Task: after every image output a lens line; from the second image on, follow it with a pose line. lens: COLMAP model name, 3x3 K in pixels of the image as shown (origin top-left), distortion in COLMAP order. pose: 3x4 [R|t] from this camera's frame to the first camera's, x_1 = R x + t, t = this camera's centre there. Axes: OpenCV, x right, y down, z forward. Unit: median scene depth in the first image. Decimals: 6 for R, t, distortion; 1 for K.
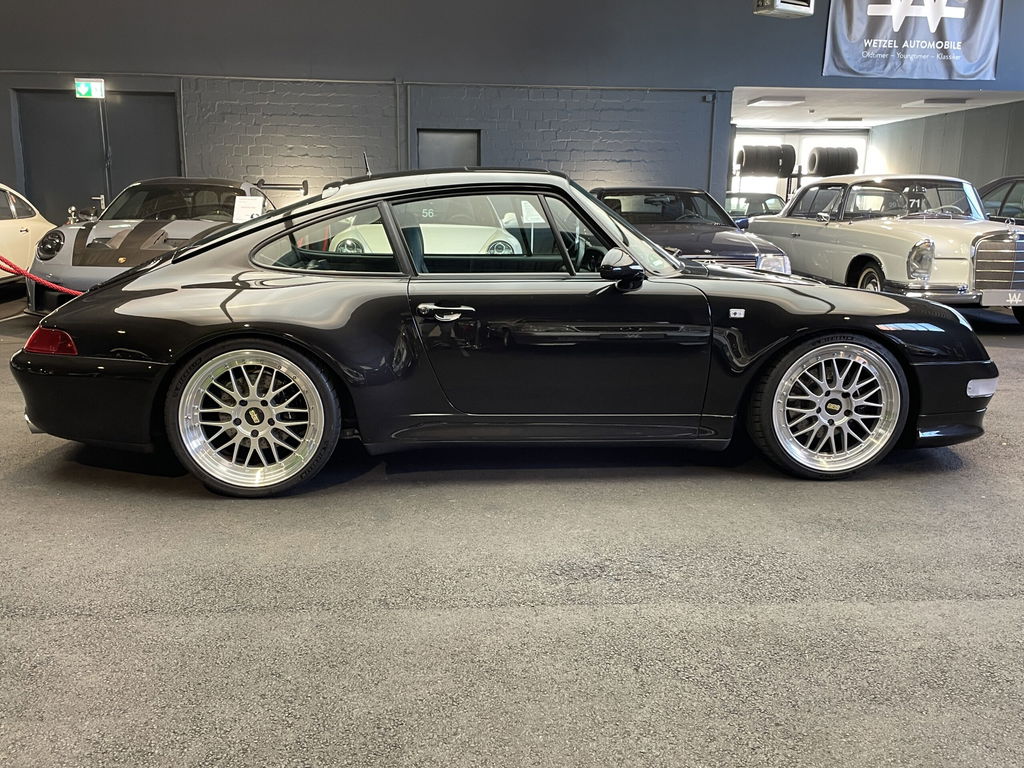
lens RADIAL K [[873.4, 0, 507.0], [0, 873.4, 387.9], [0, 0, 1]] dist [0.009130, -0.007589]
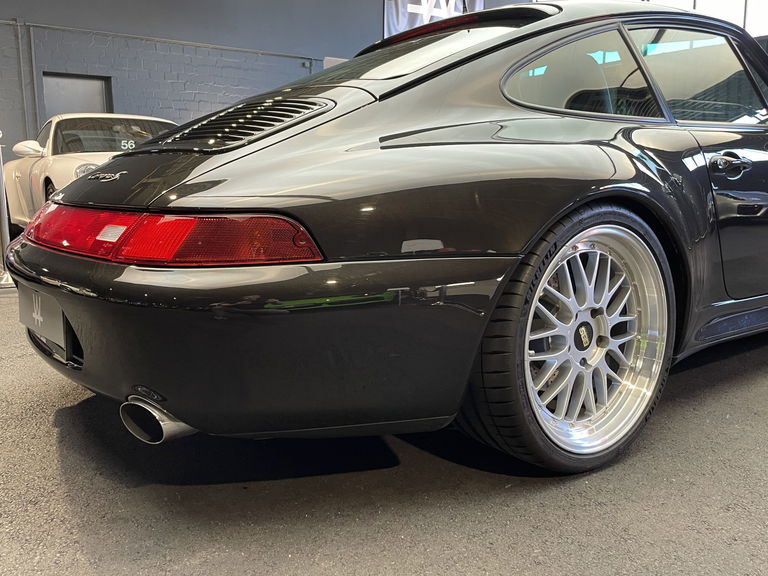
lens RADIAL K [[671.9, 0, 384.0], [0, 671.9, 288.0], [0, 0, 1]] dist [0.054728, -0.080406]
pose [[0.873313, -0.086499, 0.479419, -0.155875], [0.105403, 0.994350, -0.012598, -0.002481], [-0.475620, 0.061534, 0.877496, 0.158782]]
